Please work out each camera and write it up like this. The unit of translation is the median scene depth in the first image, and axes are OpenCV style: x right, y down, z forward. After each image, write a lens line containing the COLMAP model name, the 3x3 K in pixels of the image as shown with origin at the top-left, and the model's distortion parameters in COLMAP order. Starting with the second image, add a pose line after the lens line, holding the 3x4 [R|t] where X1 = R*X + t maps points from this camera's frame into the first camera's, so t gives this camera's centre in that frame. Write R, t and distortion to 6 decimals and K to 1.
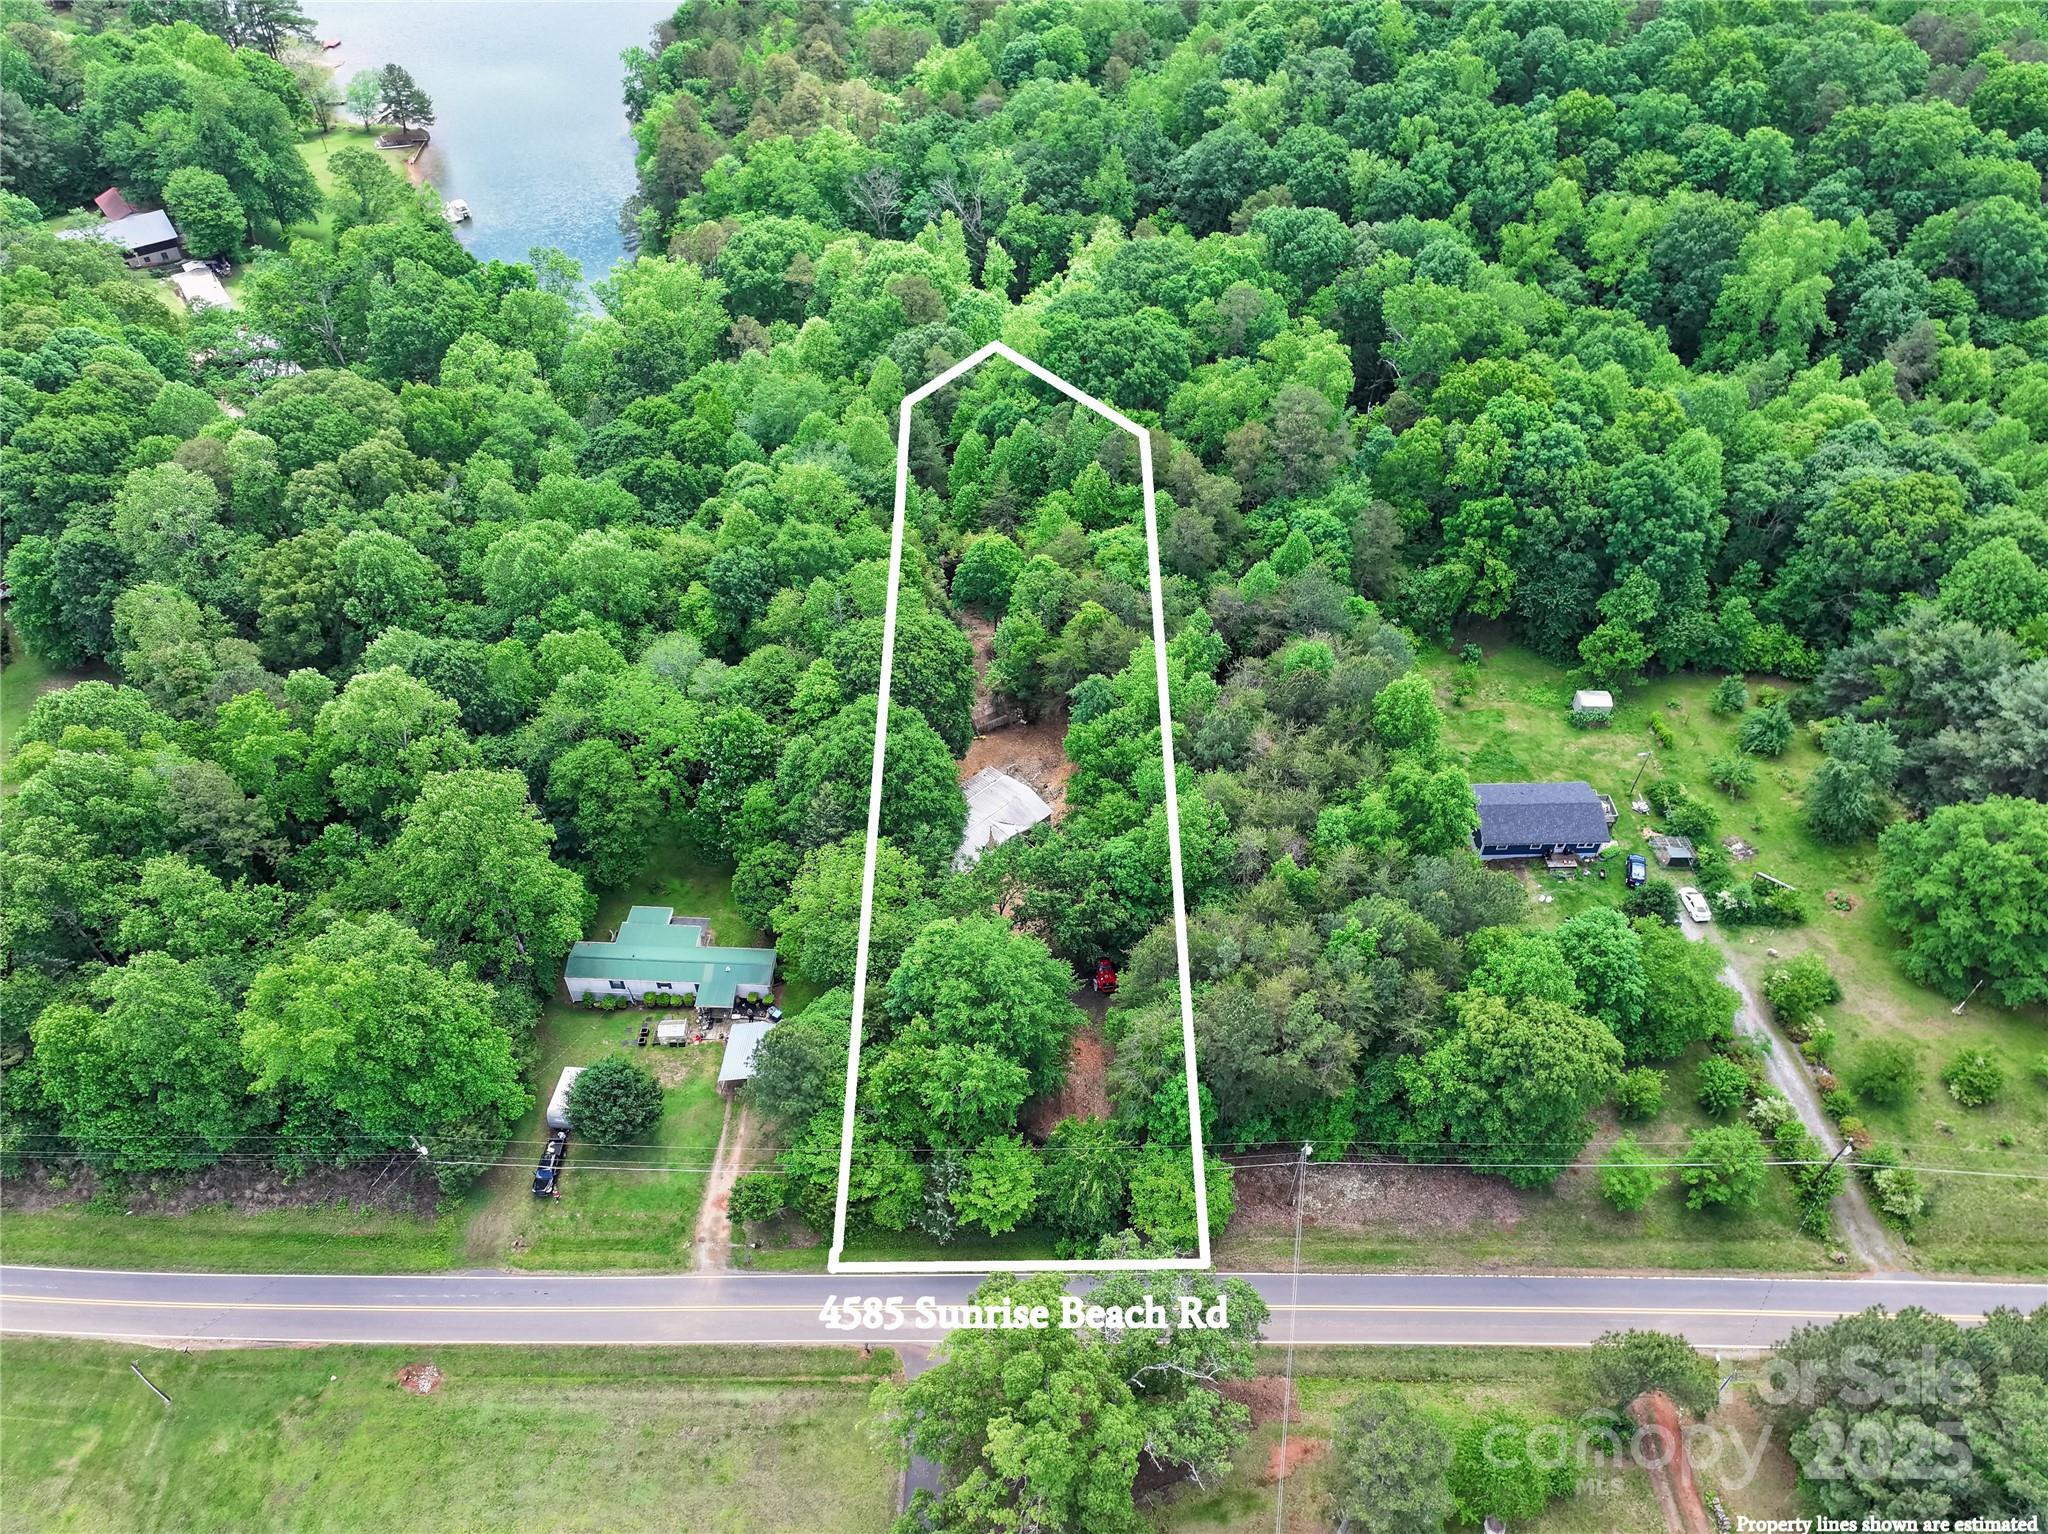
lens RADIAL K [[1416.9, 0, 1024.0], [0, 1416.9, 767.0], [0, 0, 1]] dist [0.008194, 0.010018]
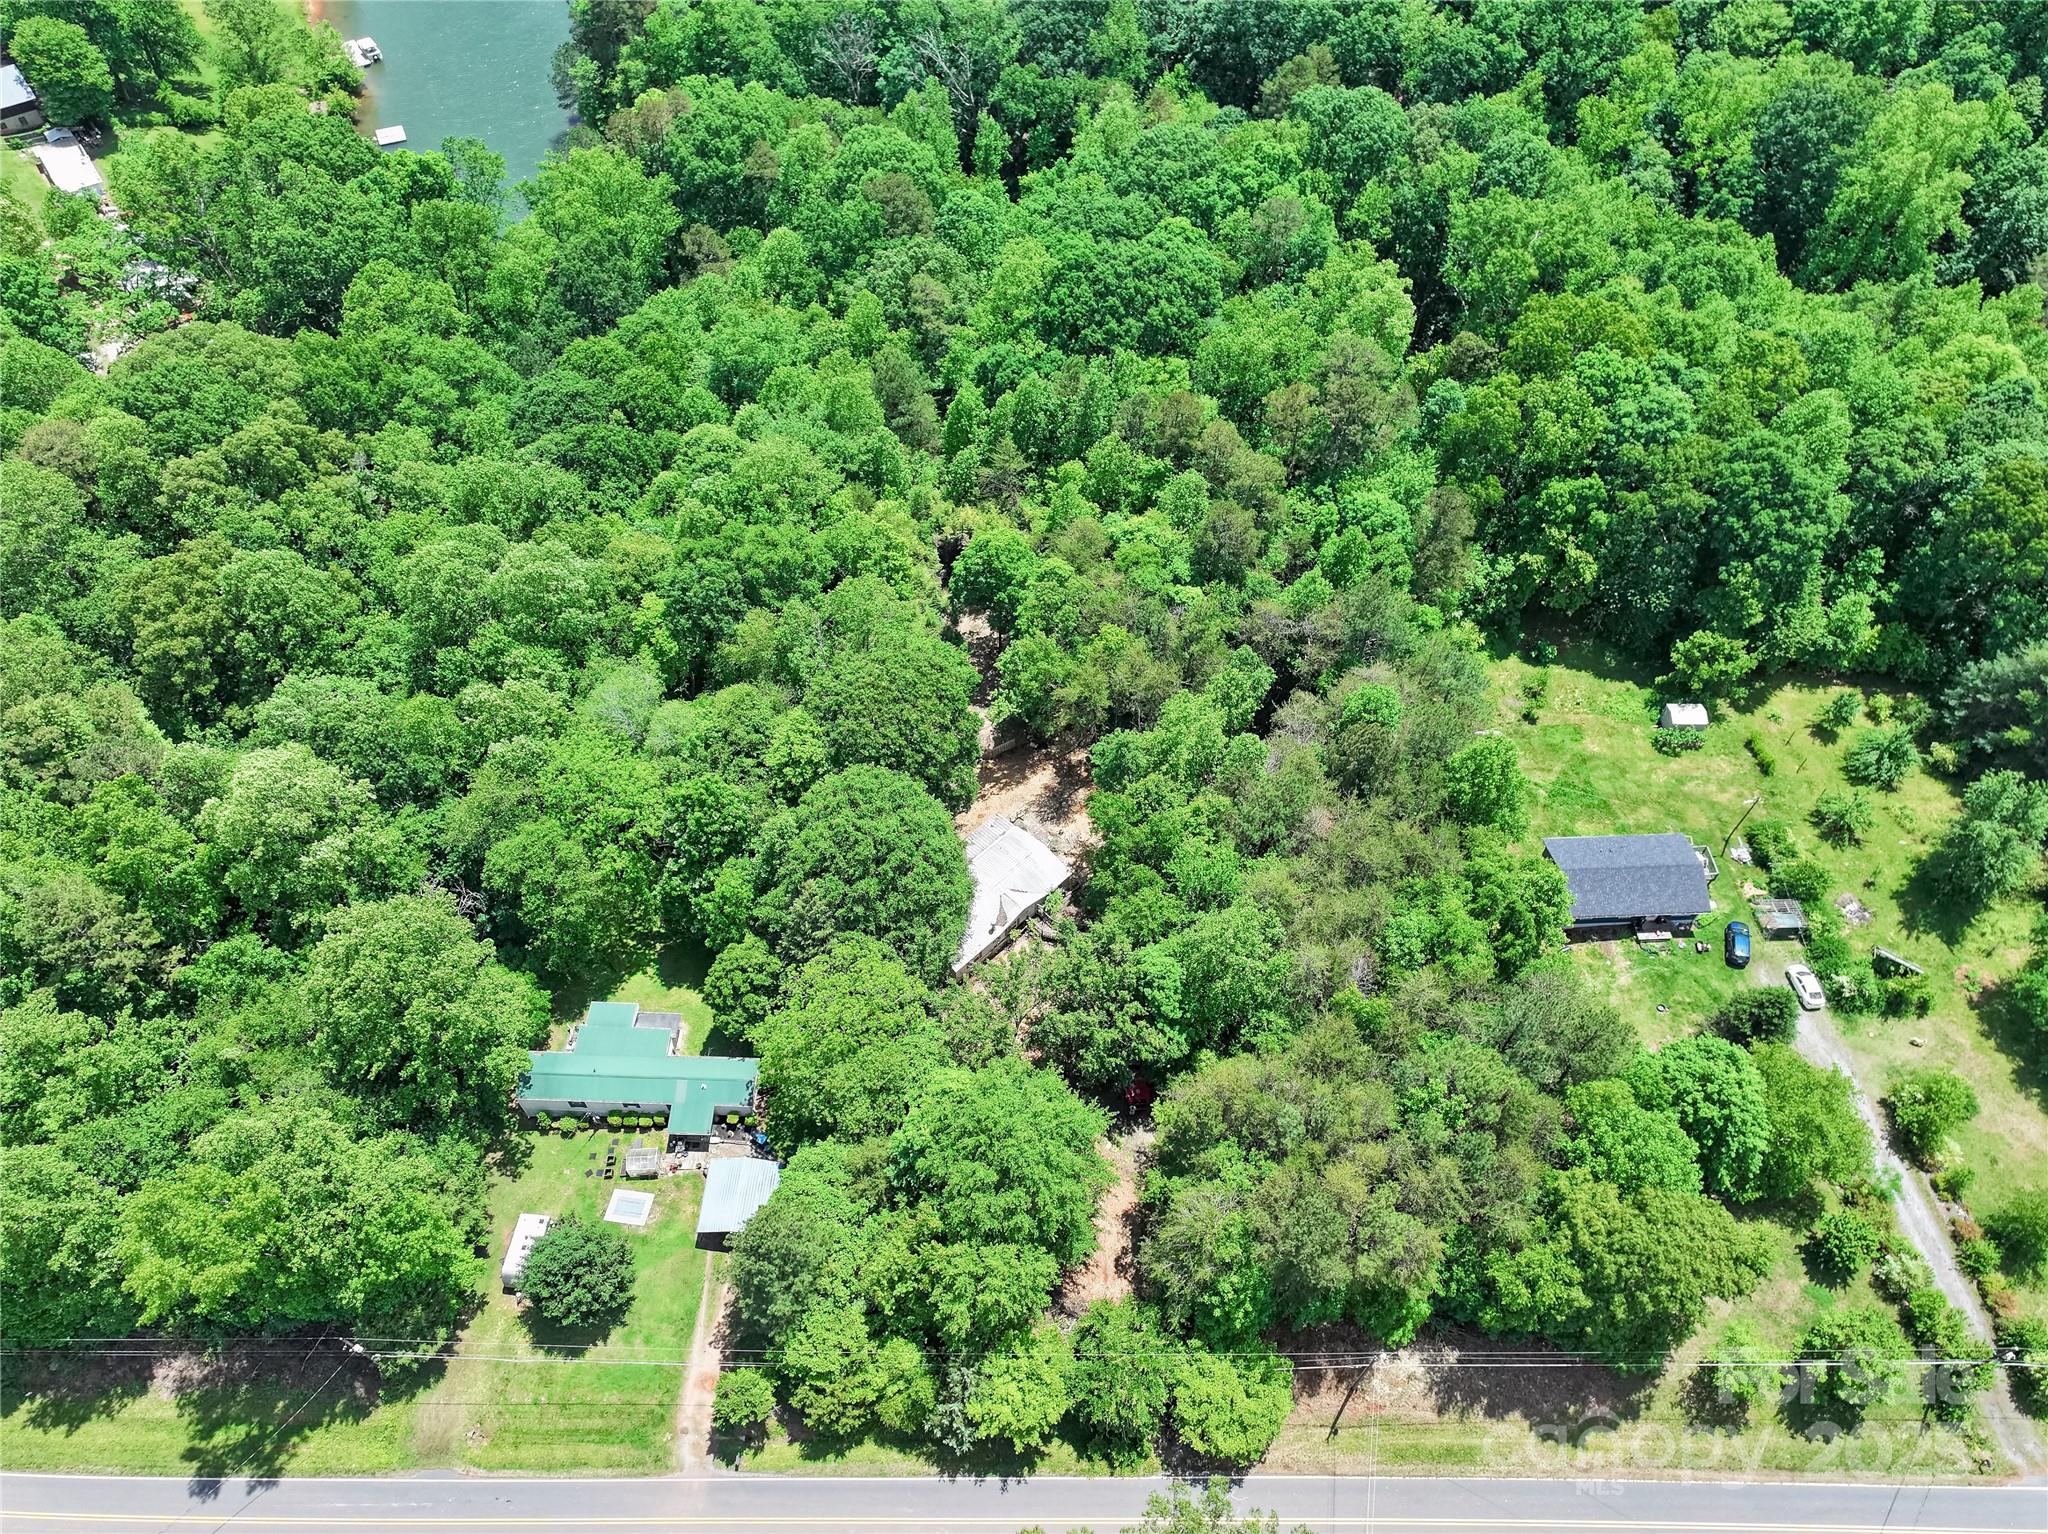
lens RADIAL K [[1416.9, 0, 1024.0], [0, 1416.9, 767.0], [0, 0, 1]] dist [0.008194, 0.010018]
pose [[0.999898, -0.010752, 0.009408, -0.014865], [0.009342, 0.990271, 0.138836, -0.140320], [-0.010809, -0.138734, 0.990271, 0.132307]]
